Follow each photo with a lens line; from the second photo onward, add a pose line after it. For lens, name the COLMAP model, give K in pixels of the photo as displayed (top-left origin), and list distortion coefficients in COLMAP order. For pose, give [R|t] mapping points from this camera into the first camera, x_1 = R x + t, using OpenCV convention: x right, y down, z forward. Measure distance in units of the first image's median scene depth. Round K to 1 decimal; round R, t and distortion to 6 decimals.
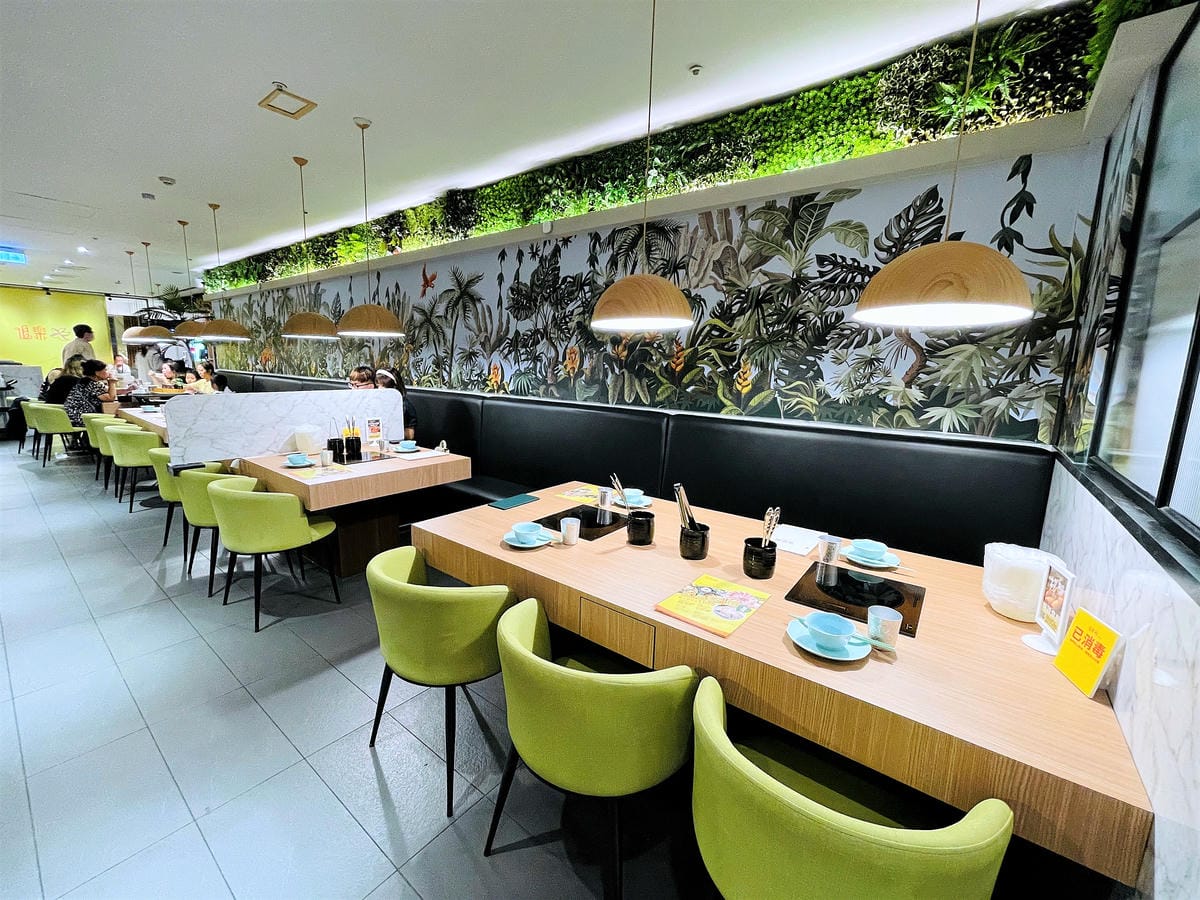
lens RADIAL K [[488.8, 0, 600.0], [0, 488.8, 450.0], [0, 0, 1]] dist [-0.000167, 0.000080]
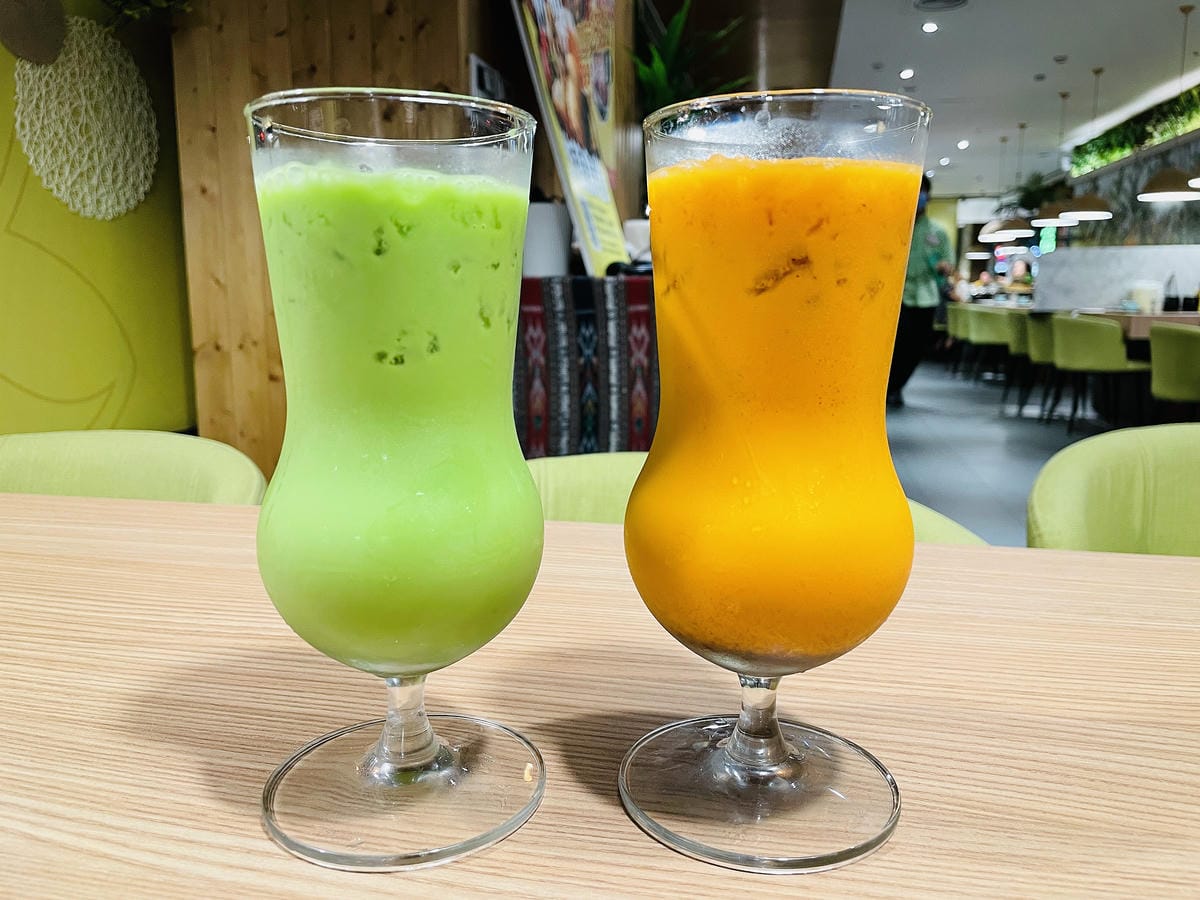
lens RADIAL K [[912.0, 0, 600.0], [0, 912.0, 450.0], [0, 0, 1]] dist [0.003947, -0.045407]
pose [[0.434570, 0.127521, -0.891565, 0.402043], [-0.141619, 0.987286, 0.072183, 0.210896], [0.889434, 0.094894, 0.447104, -0.514940]]
